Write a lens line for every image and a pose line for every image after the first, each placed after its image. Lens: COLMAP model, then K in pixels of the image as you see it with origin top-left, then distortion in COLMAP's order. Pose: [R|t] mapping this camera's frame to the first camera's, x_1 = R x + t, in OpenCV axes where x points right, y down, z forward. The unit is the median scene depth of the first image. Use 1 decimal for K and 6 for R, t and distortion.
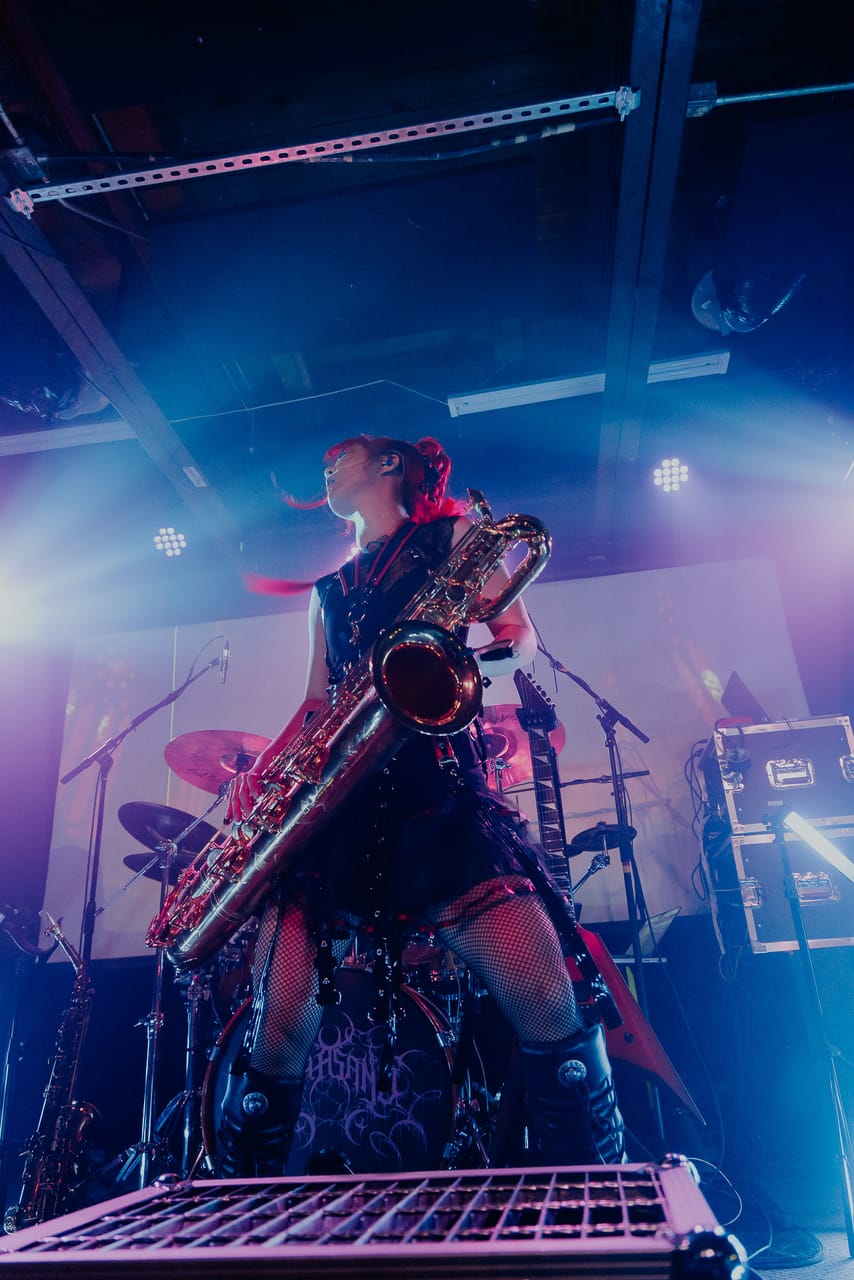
lens RADIAL K [[974.5, 0, 427.0], [0, 974.5, 640.0], [0, 0, 1]] dist [0.001998, 0.002539]
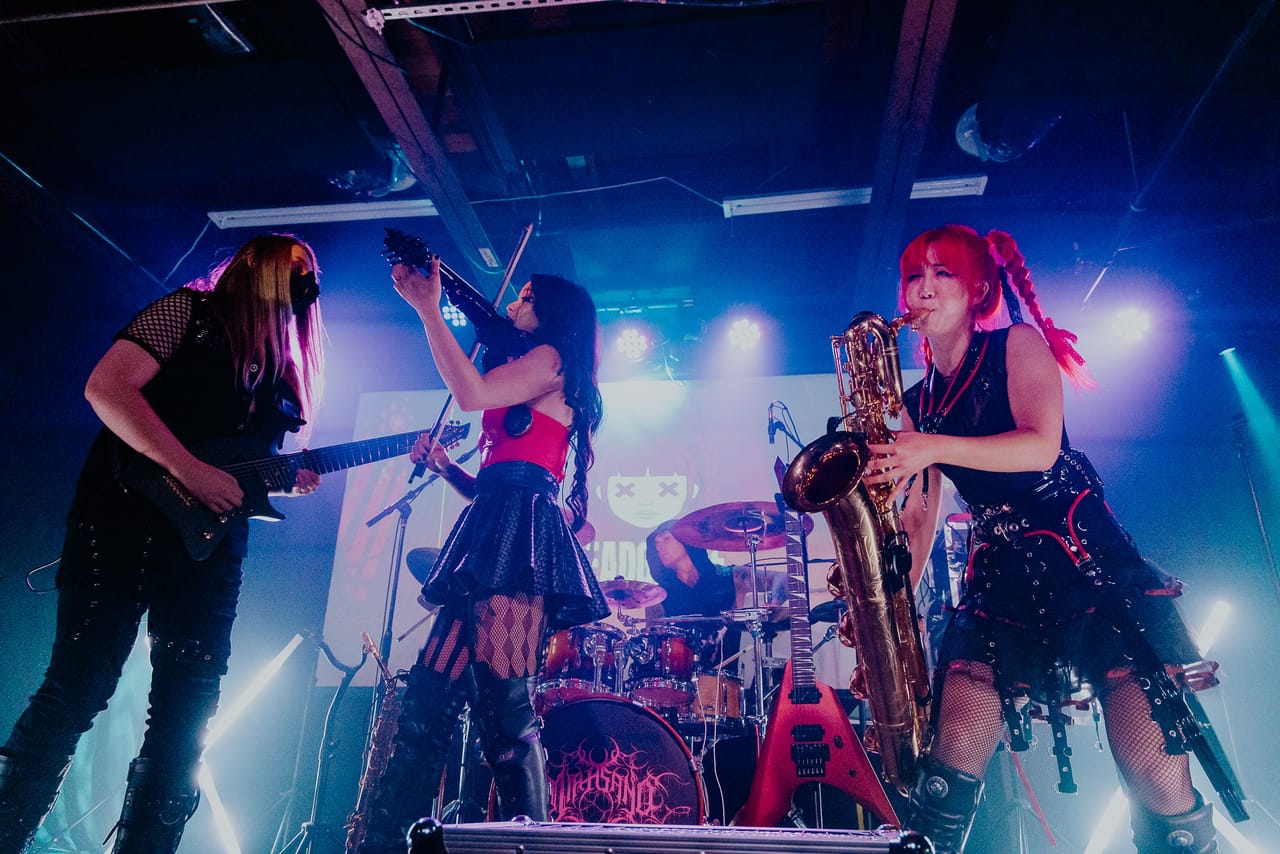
lens RADIAL K [[974.5, 0, 640.0], [0, 974.5, 427.0], [0, 0, 1]] dist [0.001998, 0.002539]
pose [[0.996922, 0.074611, -0.024058, -0.039213], [-0.074155, 0.997059, 0.019344, -0.015312], [0.025430, -0.017500, 0.999523, -0.138462]]
